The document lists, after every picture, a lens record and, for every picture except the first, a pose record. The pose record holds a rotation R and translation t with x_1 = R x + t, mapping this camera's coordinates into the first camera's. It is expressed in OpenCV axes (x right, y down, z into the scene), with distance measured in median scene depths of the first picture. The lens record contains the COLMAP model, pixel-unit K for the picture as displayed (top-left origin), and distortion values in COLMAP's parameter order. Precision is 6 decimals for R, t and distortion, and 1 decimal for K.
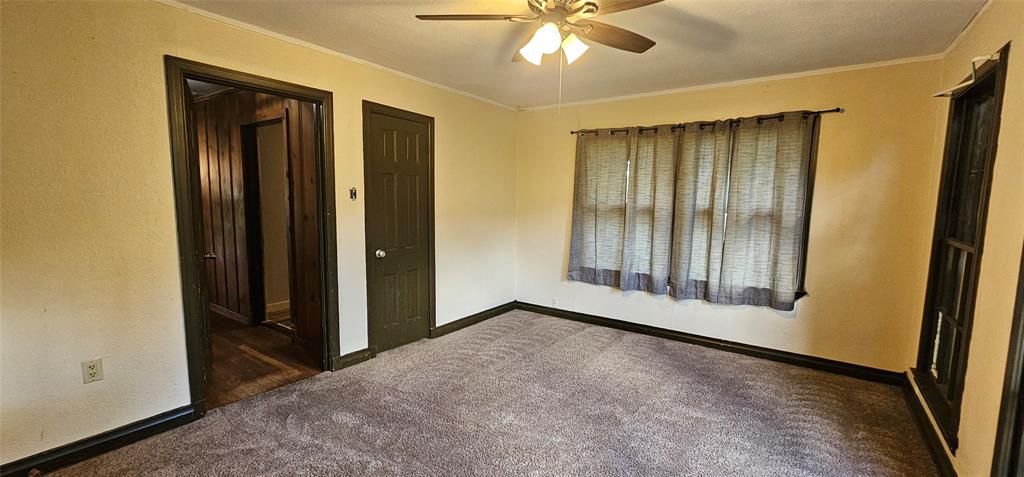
lens RADIAL K [[418.9, 0, 511.6], [0, 418.9, 242.0], [0, 0, 1]] dist [0.001059, 0.000593]
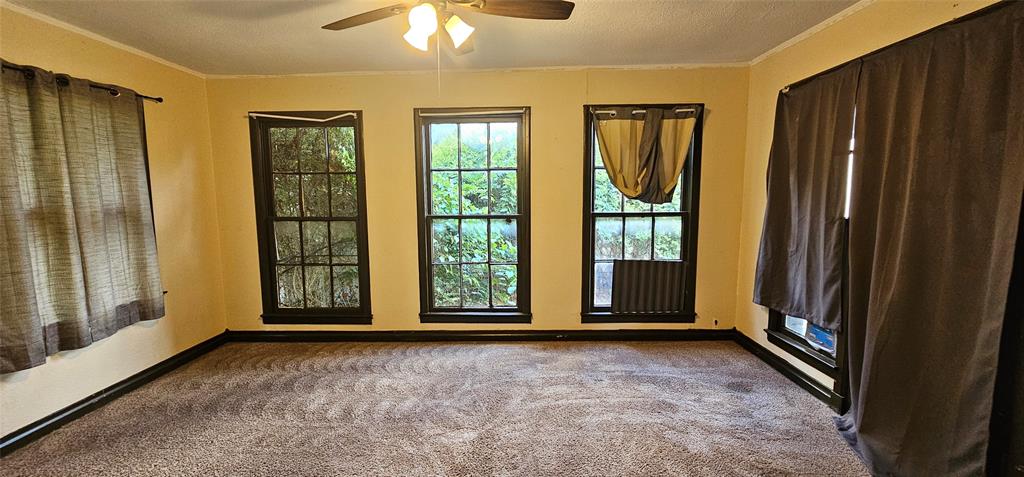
lens RADIAL K [[418.9, 0, 511.6], [0, 418.9, 242.0], [0, 0, 1]] dist [0.001059, 0.000593]
pose [[-0.572992, -0.112237, 0.811839, -0.479364], [0.079383, 0.978320, 0.191282, -0.102992], [-0.815707, 0.174049, -0.551660, 0.848049]]
